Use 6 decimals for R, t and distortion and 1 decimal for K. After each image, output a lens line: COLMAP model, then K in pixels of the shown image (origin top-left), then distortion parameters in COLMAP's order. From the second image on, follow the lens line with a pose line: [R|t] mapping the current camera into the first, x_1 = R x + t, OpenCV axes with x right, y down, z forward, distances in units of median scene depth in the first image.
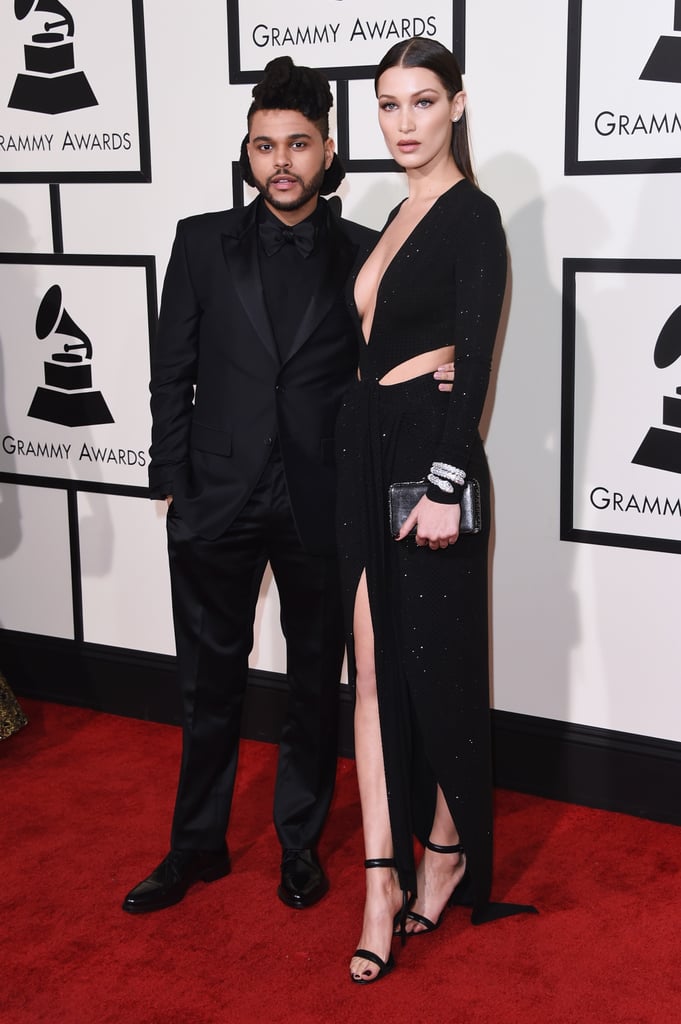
lens RADIAL K [[1340.4, 0, 340.5], [0, 1340.4, 512.0], [0, 0, 1]] dist [-0.376379, 1.499758]
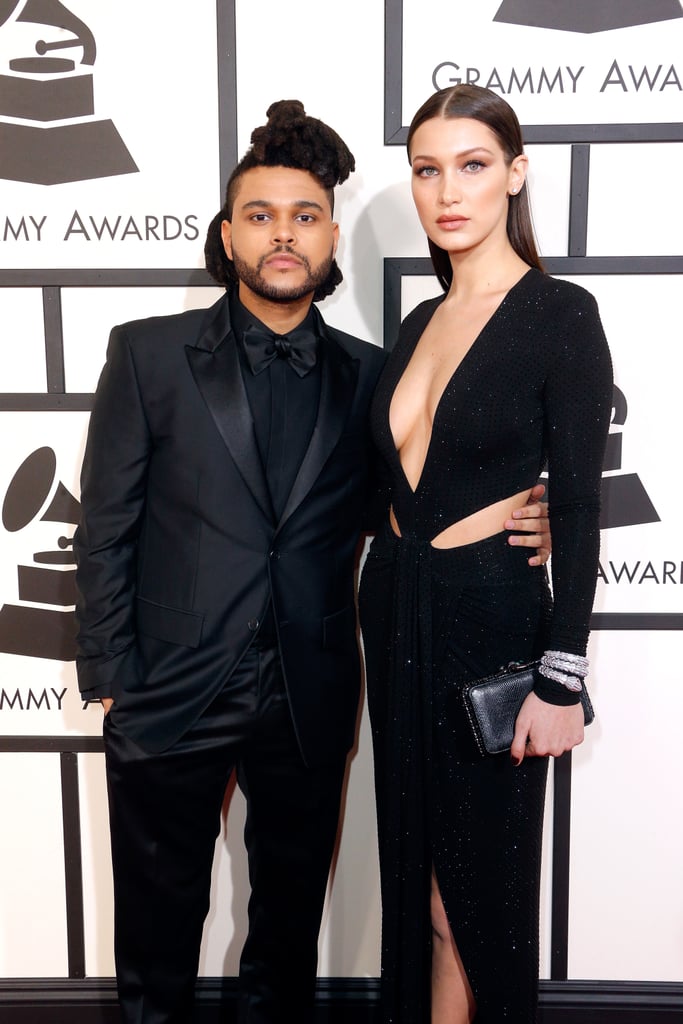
lens RADIAL K [[1340.4, 0, 341.5], [0, 1340.4, 512.0], [0, 0, 1]] dist [-0.376379, 1.499758]
pose [[0.933411, -0.076194, 0.350625, -0.294746], [0.081226, 0.996696, 0.000356, -0.124961], [-0.349494, 0.028148, 0.936516, 0.338070]]
